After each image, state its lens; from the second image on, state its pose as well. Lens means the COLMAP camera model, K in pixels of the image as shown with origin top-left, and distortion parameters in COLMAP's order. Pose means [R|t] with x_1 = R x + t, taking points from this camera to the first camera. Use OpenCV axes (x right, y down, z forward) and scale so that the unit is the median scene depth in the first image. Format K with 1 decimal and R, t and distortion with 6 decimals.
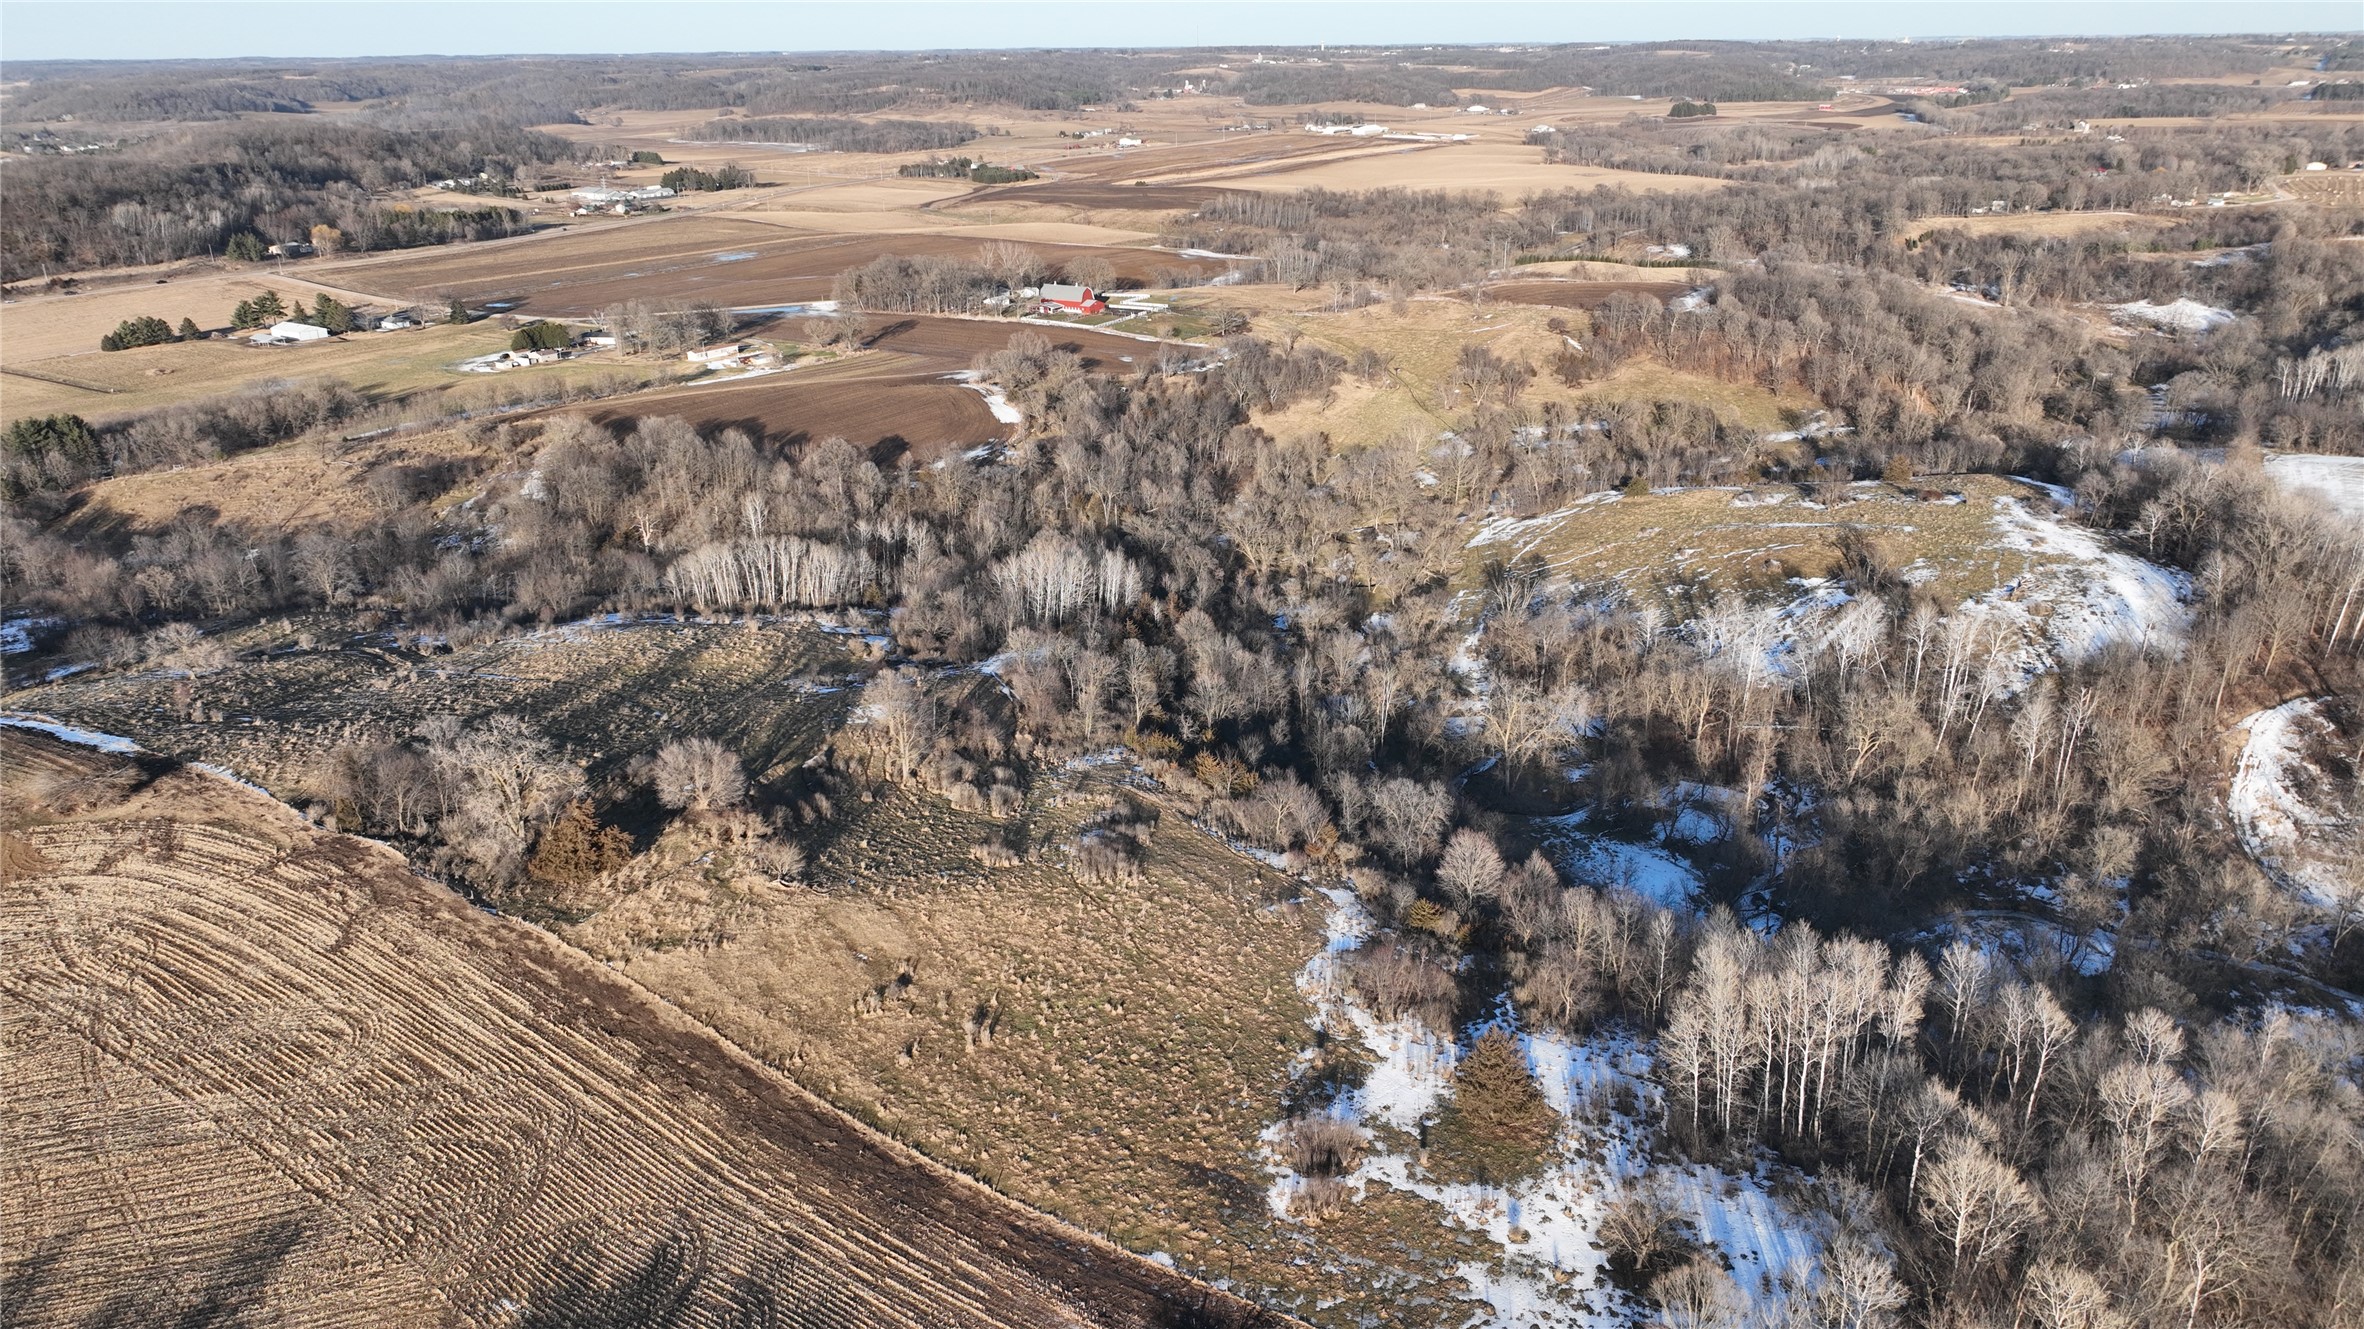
lens RADIAL K [[1680.0, 0, 1180.7], [0, 1680.0, 666.6], [0, 0, 1]] dist [-0.004000, 0.021933]
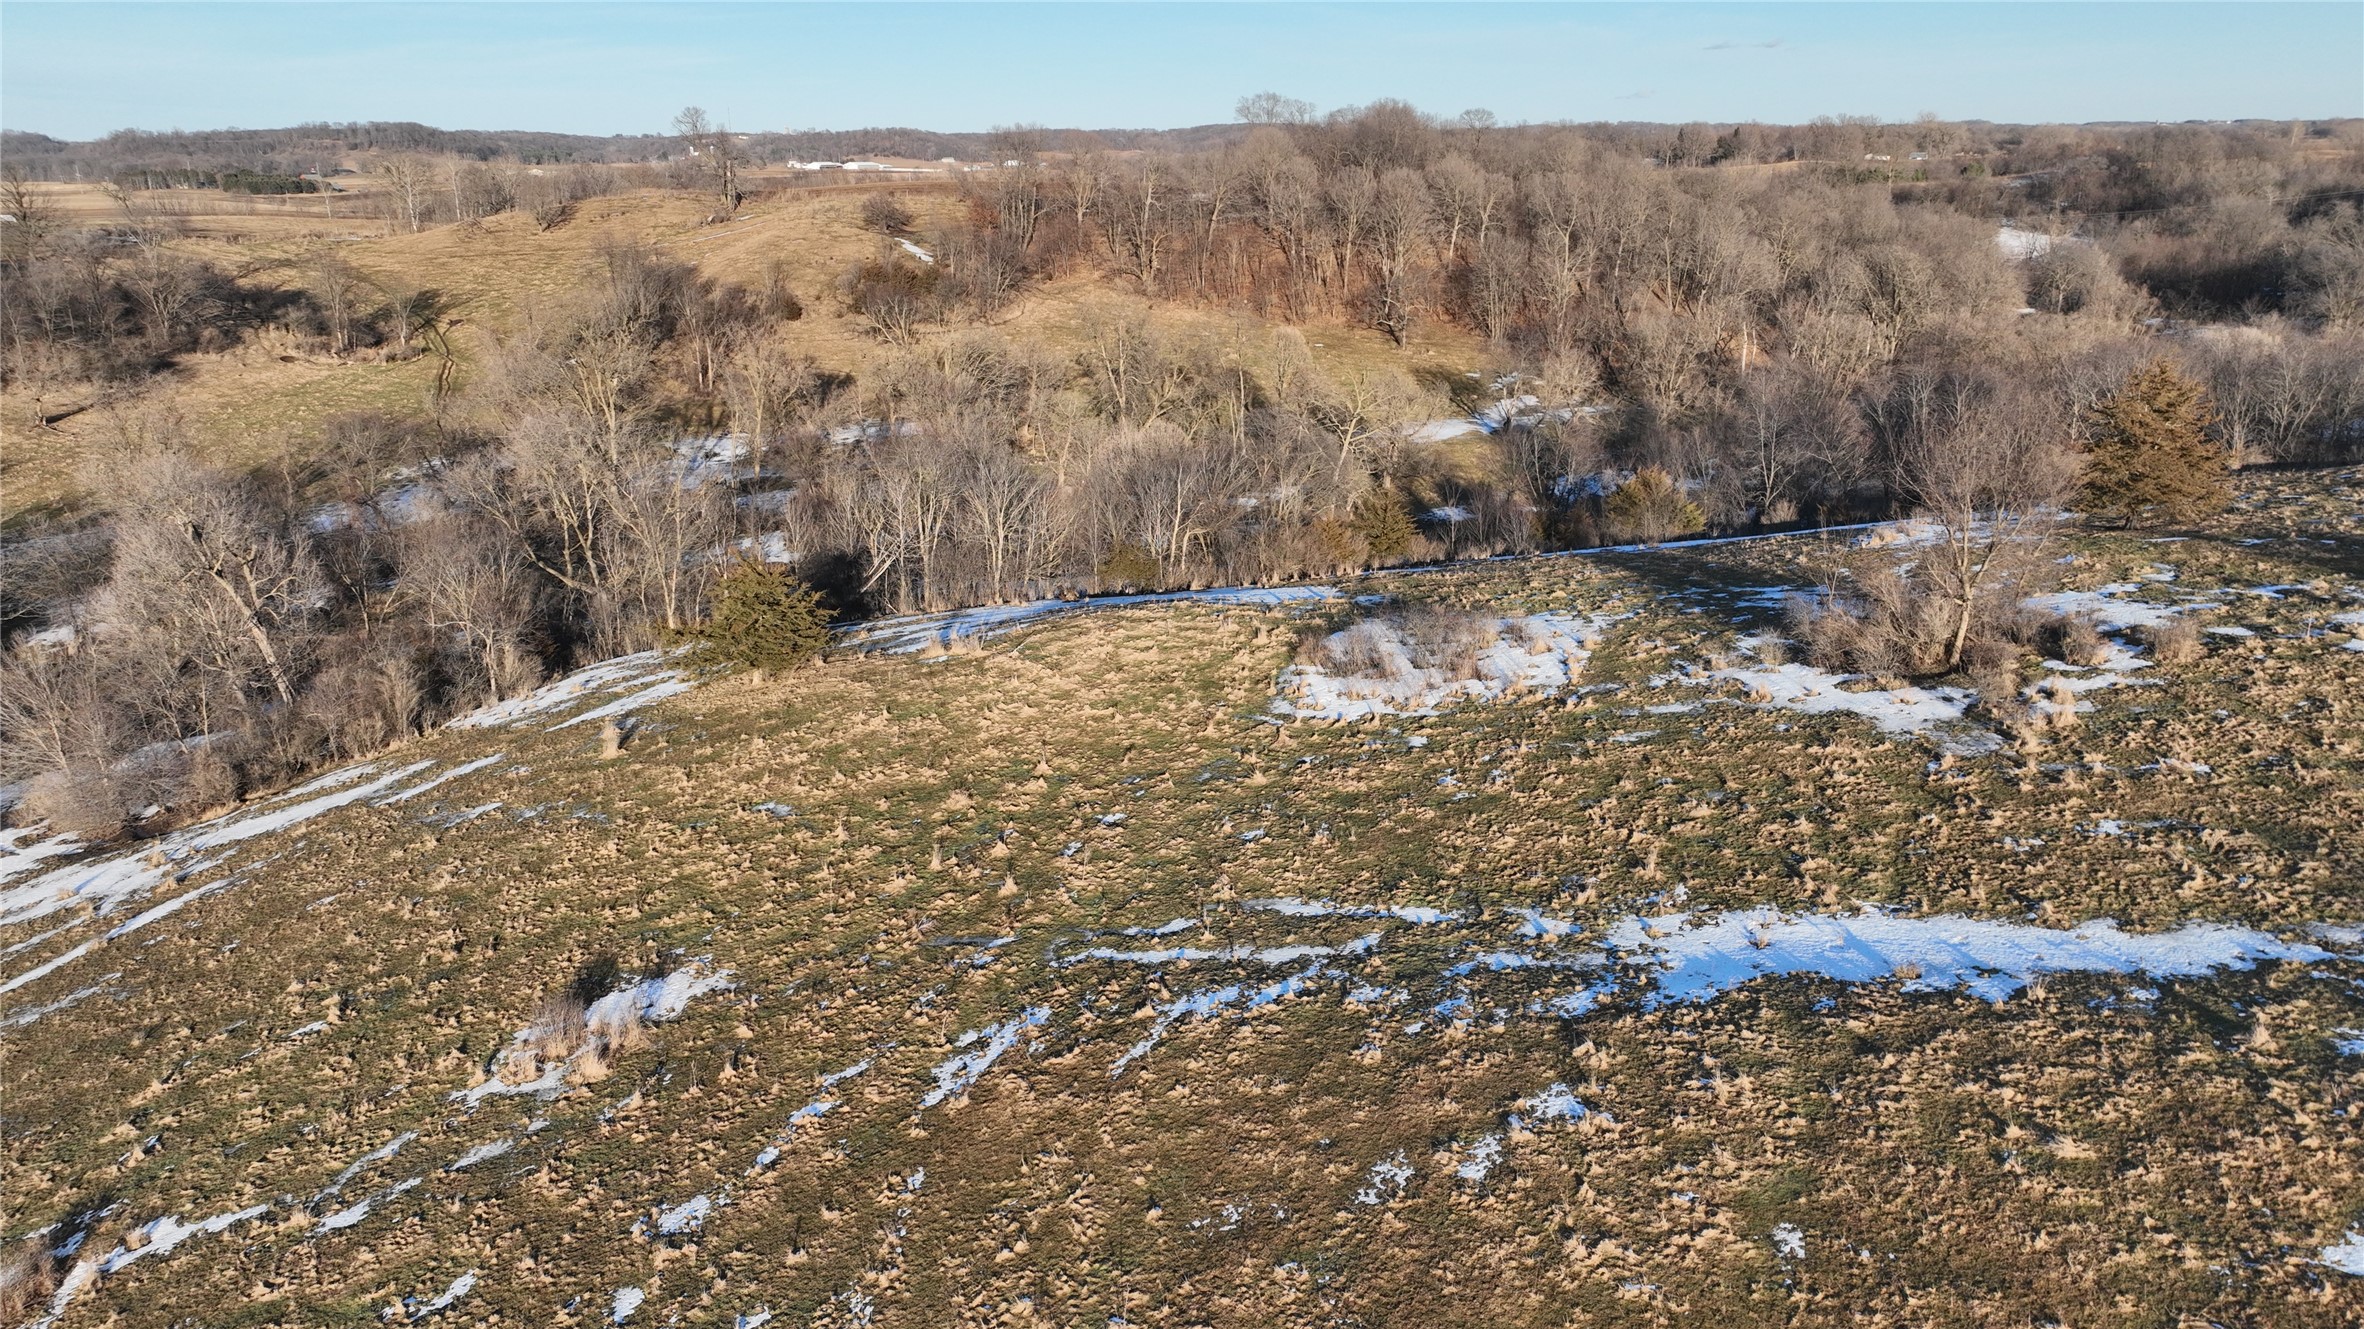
lens RADIAL K [[1680.0, 0, 1188.1], [0, 1680.0, 659.2], [0, 0, 1]] dist [-0.004000, 0.021933]
pose [[0.971915, -0.059829, 0.227600, 0.207252], [0.075433, 0.995315, -0.060482, -0.066707], [-0.222915, 0.075952, 0.971875, 0.620170]]
